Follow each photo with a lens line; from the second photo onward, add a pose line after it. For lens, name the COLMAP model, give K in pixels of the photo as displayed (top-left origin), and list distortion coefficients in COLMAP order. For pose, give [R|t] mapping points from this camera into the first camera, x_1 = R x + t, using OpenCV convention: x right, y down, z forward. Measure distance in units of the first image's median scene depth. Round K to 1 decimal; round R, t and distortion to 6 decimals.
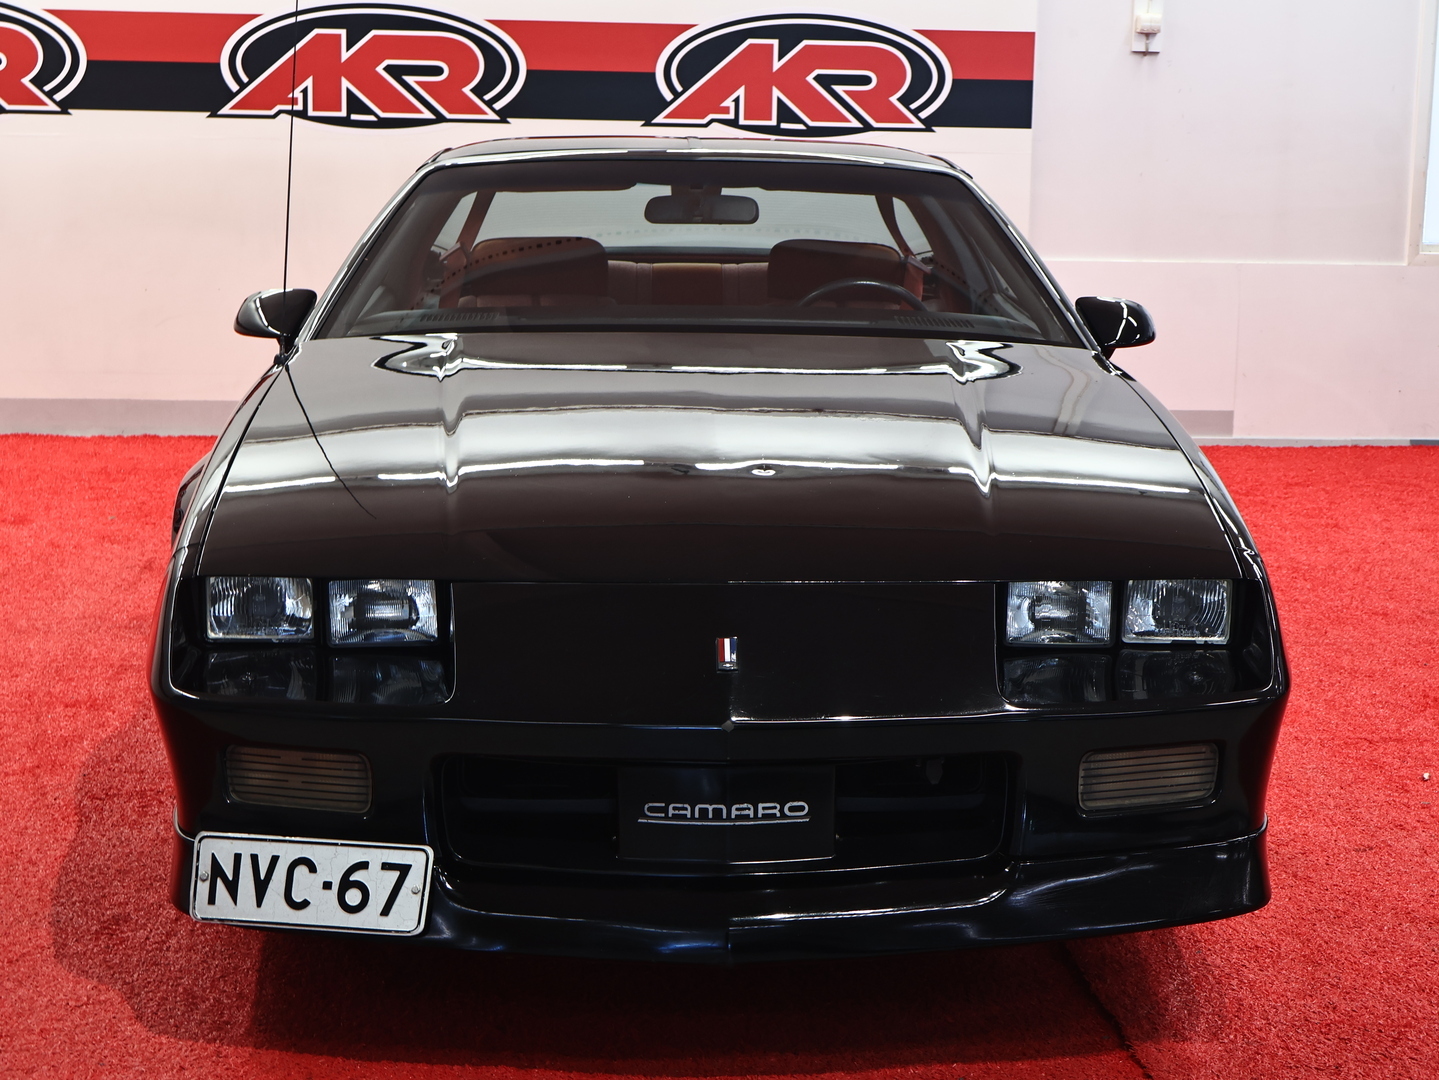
lens RADIAL K [[2132.2, 0, 716.8], [0, 2132.2, 535.7], [0, 0, 1]] dist [-0.022136, 0.000000]
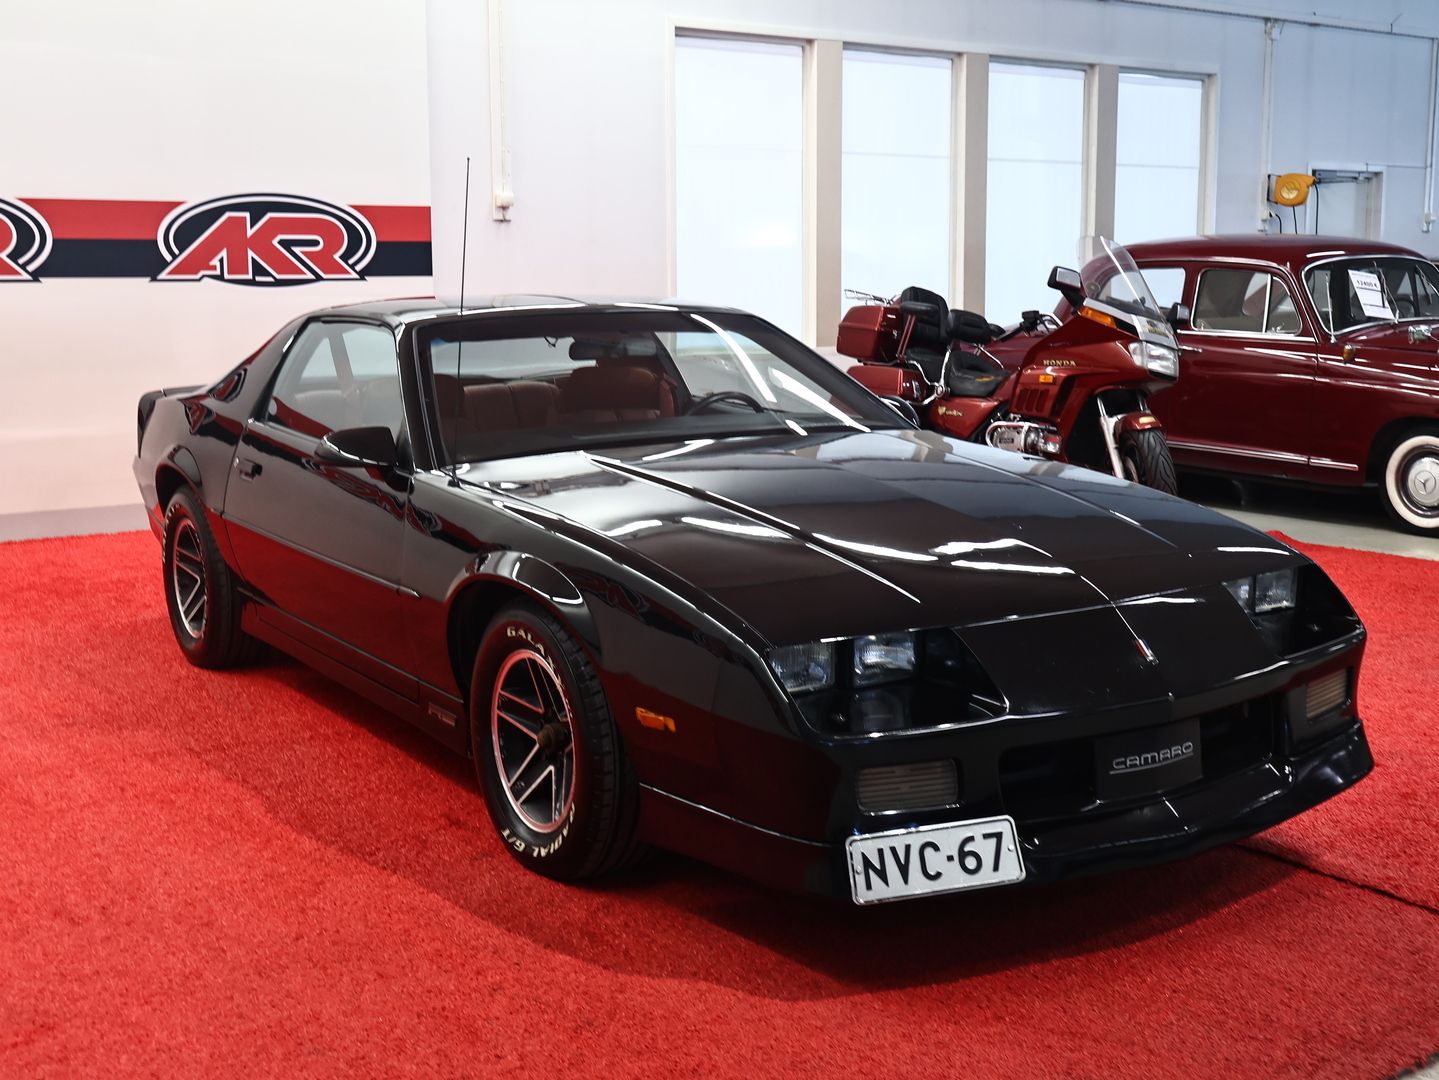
lens RADIAL K [[1556.8, 0, 723.3], [0, 1556.8, 539.5], [0, 0, 1]] dist [-0.096960, 0.000000]
pose [[0.887633, -0.090581, 0.451556, -0.360715], [0.098631, 0.995108, 0.005736, -0.026599], [-0.449867, 0.039446, 0.892224, 0.095758]]
